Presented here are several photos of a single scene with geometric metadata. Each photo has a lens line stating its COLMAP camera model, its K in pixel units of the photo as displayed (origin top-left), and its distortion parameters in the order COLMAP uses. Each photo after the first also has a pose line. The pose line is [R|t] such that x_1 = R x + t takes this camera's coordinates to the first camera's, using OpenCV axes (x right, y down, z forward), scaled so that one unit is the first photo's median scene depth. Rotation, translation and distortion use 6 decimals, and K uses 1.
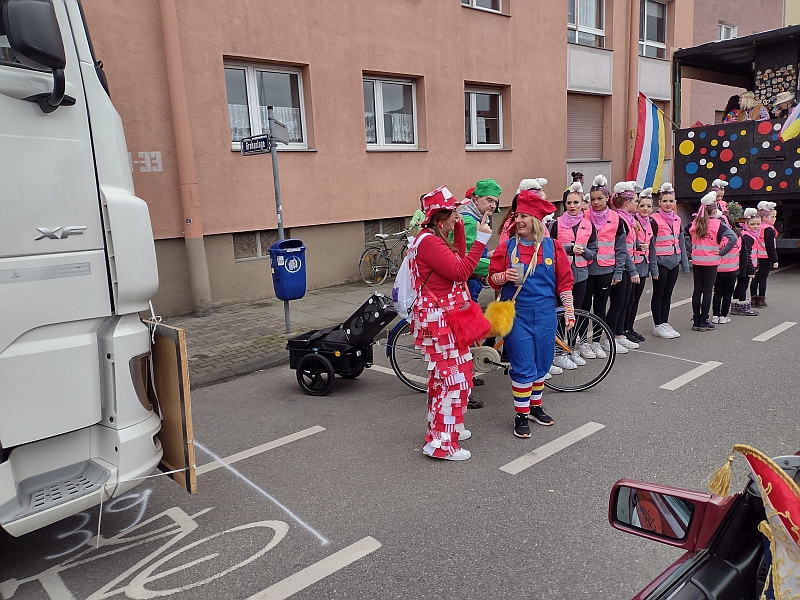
lens RADIAL K [[632.4, 0, 400.0], [0, 632.4, 300.0], [0, 0, 1]] dist [0.114580, -0.081355]
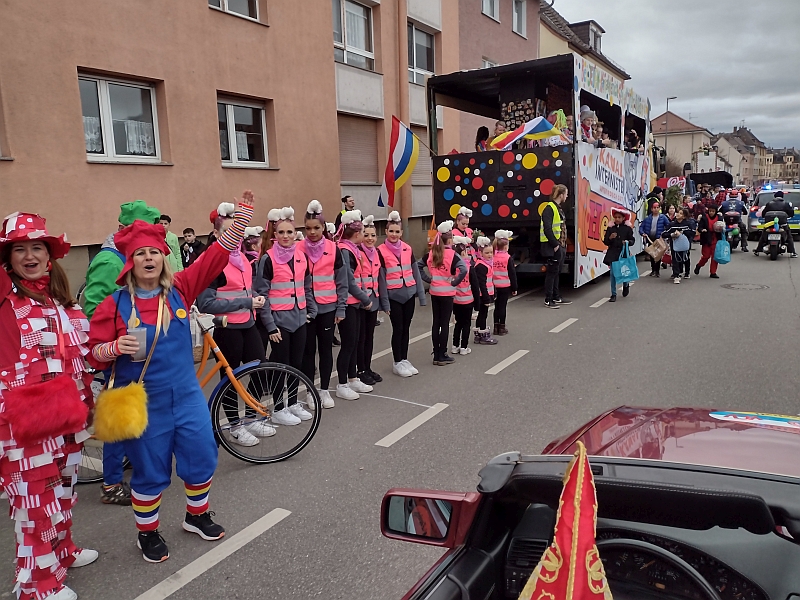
lens RADIAL K [[628.7, 0, 400.0], [0, 628.7, 300.0], [0, 0, 1]] dist [0.180193, -0.191540]
pose [[0.959870, -0.029443, 0.278897, 0.094375], [0.037132, 0.999061, -0.022326, -0.018937], [-0.277978, 0.031786, 0.960061, 0.072498]]
